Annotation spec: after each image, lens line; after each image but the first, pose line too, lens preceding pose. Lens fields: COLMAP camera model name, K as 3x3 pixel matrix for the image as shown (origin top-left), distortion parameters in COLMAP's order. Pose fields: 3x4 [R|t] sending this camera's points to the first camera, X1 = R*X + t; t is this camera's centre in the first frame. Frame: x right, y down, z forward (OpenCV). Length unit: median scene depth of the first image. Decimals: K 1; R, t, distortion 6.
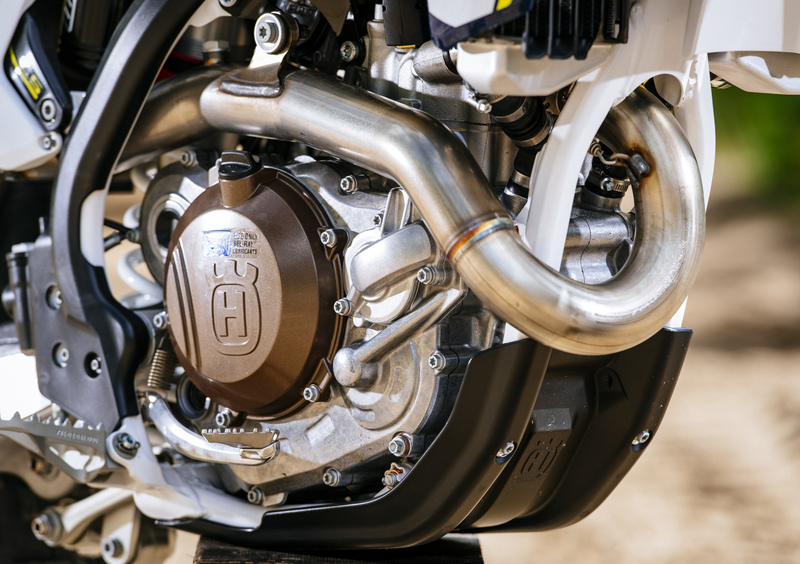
lens RADIAL K [[4432.6, 0, 400.2], [0, 4432.6, 281.4], [0, 0, 1]] dist [0.410982, 0.000000]
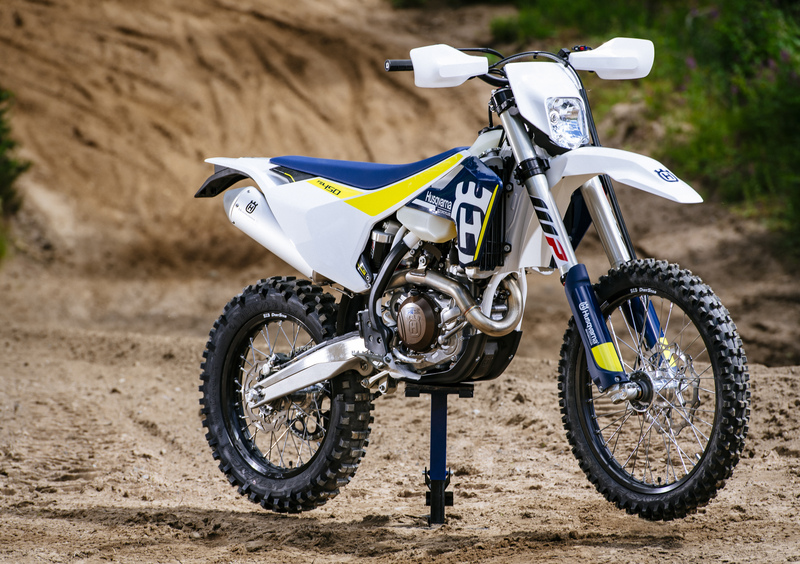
lens RADIAL K [[4021.7, 0, 433.7], [0, 4021.7, 281.8], [0, 0, 1]] dist [0.147938, 0.000000]
pose [[0.999895, -0.004236, -0.013863, 0.034228], [0.004125, 0.999959, -0.008031, -0.005515], [0.013897, 0.007973, 0.999872, -2.828002]]
